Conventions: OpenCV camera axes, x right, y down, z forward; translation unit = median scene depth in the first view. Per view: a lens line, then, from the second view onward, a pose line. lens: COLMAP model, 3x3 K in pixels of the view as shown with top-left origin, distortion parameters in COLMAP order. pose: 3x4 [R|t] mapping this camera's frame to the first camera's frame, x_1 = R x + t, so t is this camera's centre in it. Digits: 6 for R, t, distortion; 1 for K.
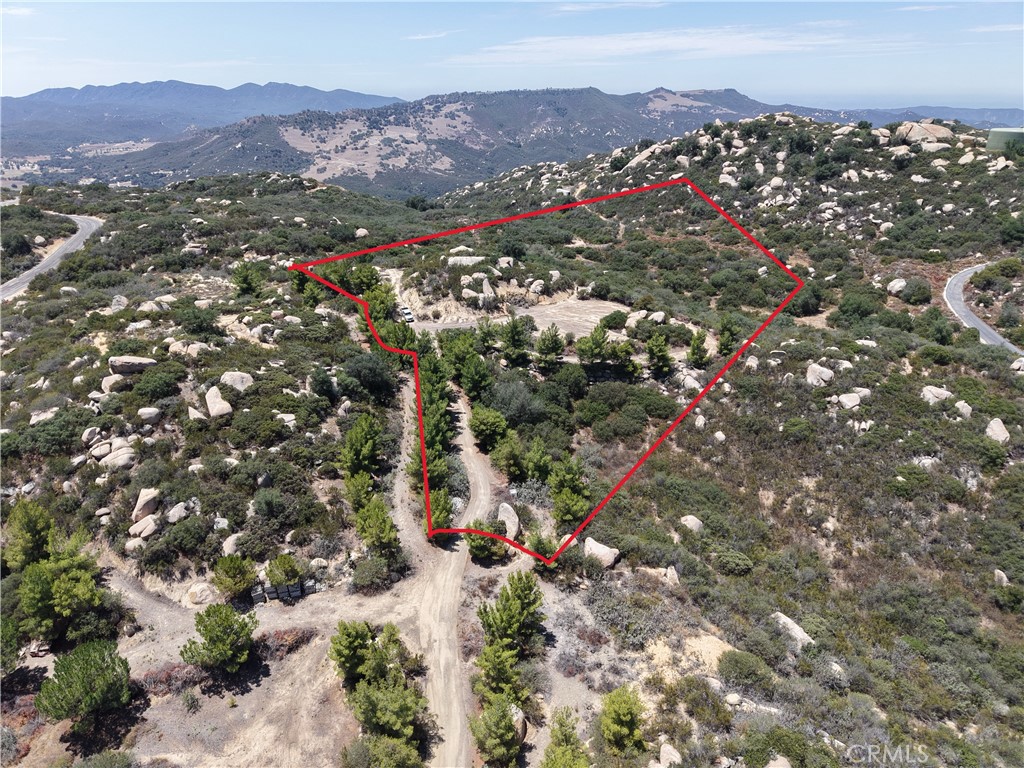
lens RADIAL K [[678.0, 0, 507.8], [0, 678.0, 389.0], [0, 0, 1]] dist [0.064459, -0.070543]
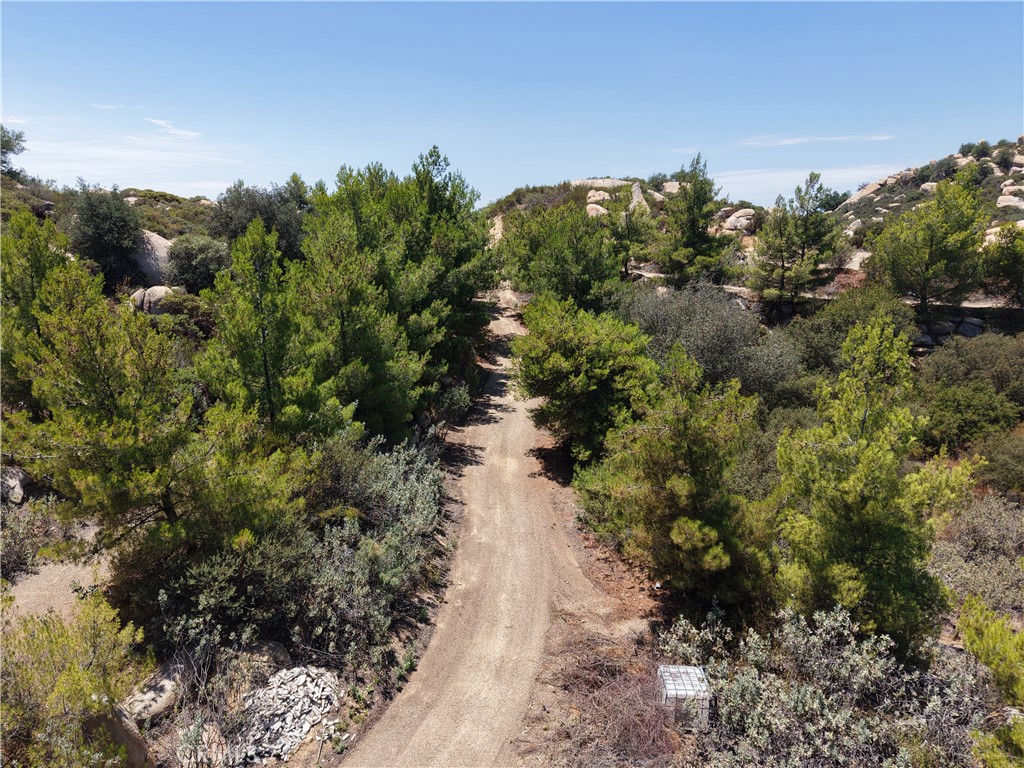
lens RADIAL K [[678.0, 0, 507.8], [0, 678.0, 389.0], [0, 0, 1]] dist [0.064459, -0.070543]
pose [[0.971686, 0.063930, -0.227462, 0.000792], [-0.101579, 0.982221, -0.157872, 0.104761], [0.213325, 0.176507, 0.960905, 0.760513]]
